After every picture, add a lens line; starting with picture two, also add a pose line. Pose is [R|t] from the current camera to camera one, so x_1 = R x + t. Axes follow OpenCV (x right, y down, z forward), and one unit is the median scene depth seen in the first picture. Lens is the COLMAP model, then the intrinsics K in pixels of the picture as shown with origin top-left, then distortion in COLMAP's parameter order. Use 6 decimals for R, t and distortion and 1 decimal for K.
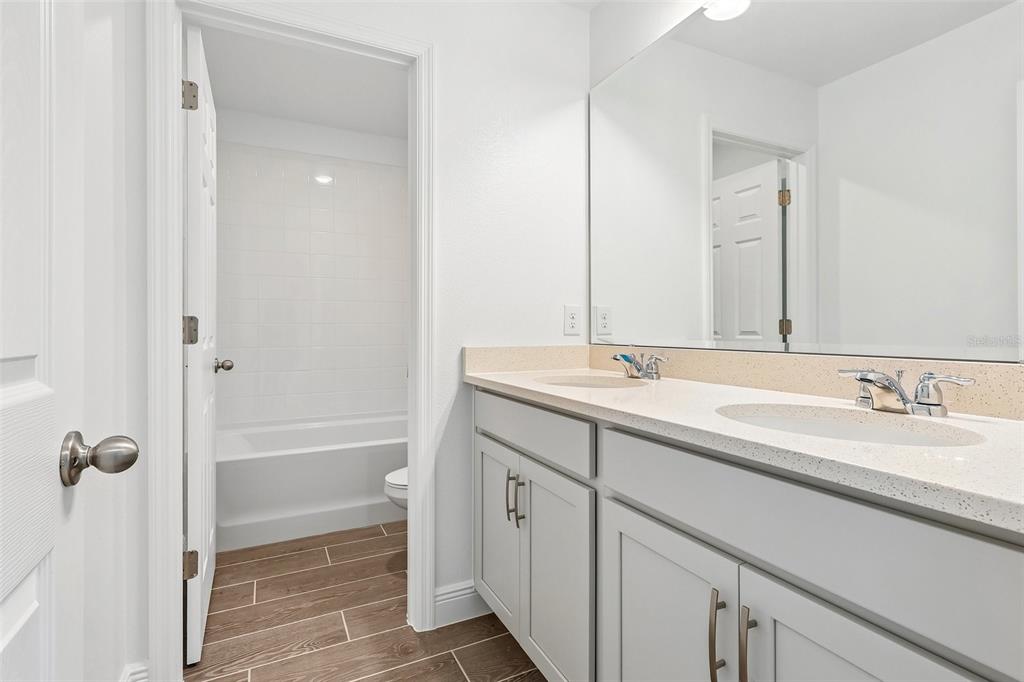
lens RADIAL K [[489.8, 0, 513.1], [0, 489.8, 336.2], [0, 0, 1]] dist [0.002108, 0.000313]
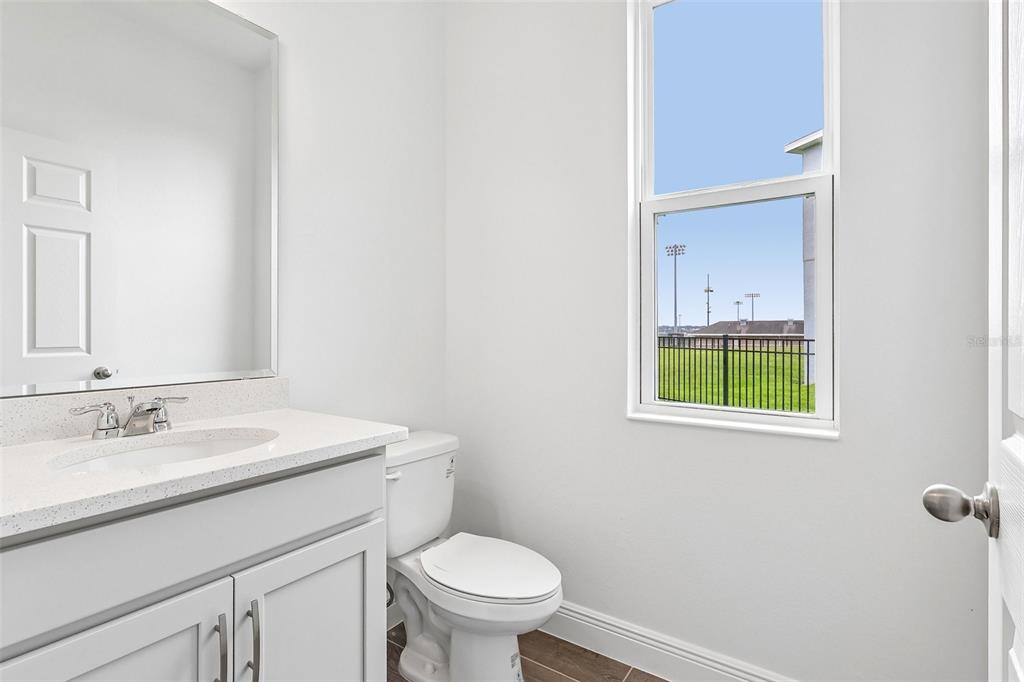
lens RADIAL K [[489.8, 0, 512.0], [0, 489.8, 336.3], [0, 0, 1]] dist [0.002108, 0.000313]
pose [[-0.488033, -0.002385, 0.872822, -0.382549], [0.006401, 0.999960, 0.006311, -0.046887], [-0.872802, 0.008667, -0.487998, 0.424745]]
